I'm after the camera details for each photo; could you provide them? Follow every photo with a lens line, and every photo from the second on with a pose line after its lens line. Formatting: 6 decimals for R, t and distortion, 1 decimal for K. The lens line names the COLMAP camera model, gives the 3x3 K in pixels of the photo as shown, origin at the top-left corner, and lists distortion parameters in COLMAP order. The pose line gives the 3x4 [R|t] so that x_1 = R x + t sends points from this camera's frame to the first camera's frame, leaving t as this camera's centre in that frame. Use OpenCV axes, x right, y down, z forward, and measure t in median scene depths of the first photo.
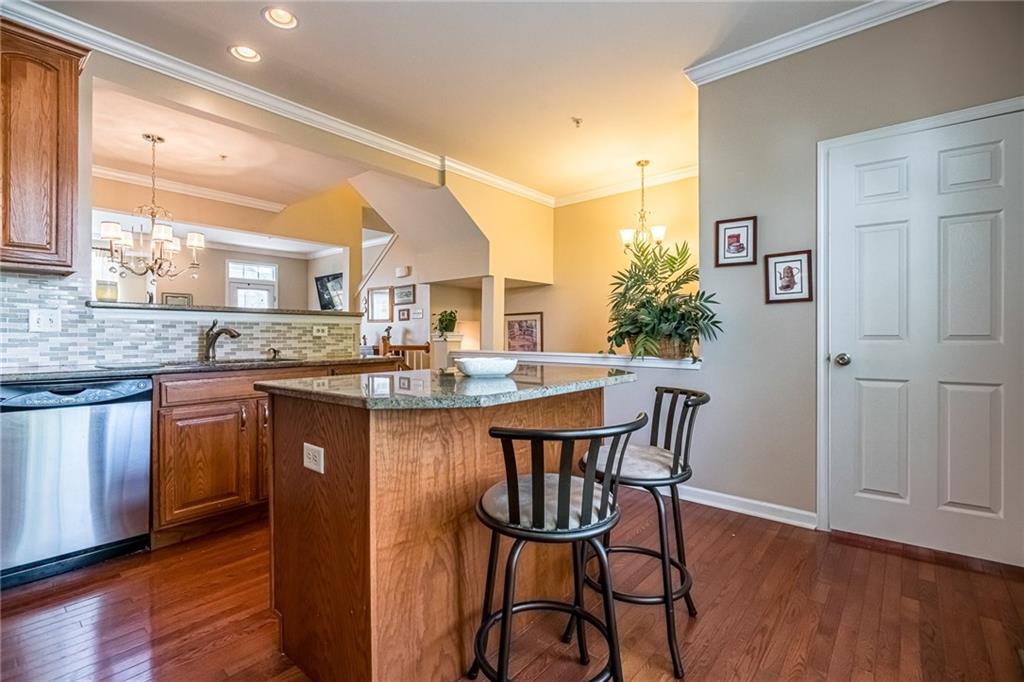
lens RADIAL K [[455.1, 0, 508.6], [0, 455.1, 332.6], [0, 0, 1]] dist [-0.004777, 0.001201]
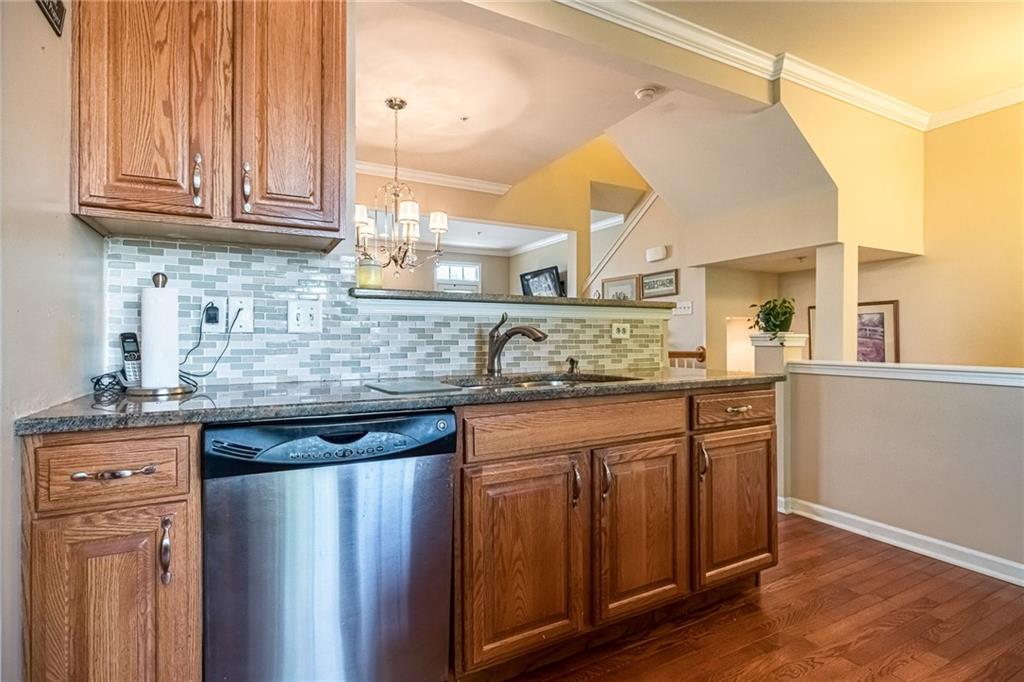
lens RADIAL K [[478.0, 0, 496.9], [0, 478.0, 333.4], [0, 0, 1]] dist [-0.008000, 0.001027]
pose [[0.925375, -0.005955, -0.379006, -0.391136], [0.004325, 0.999977, -0.005152, 0.003802], [0.379028, 0.003128, 0.925380, 0.358720]]
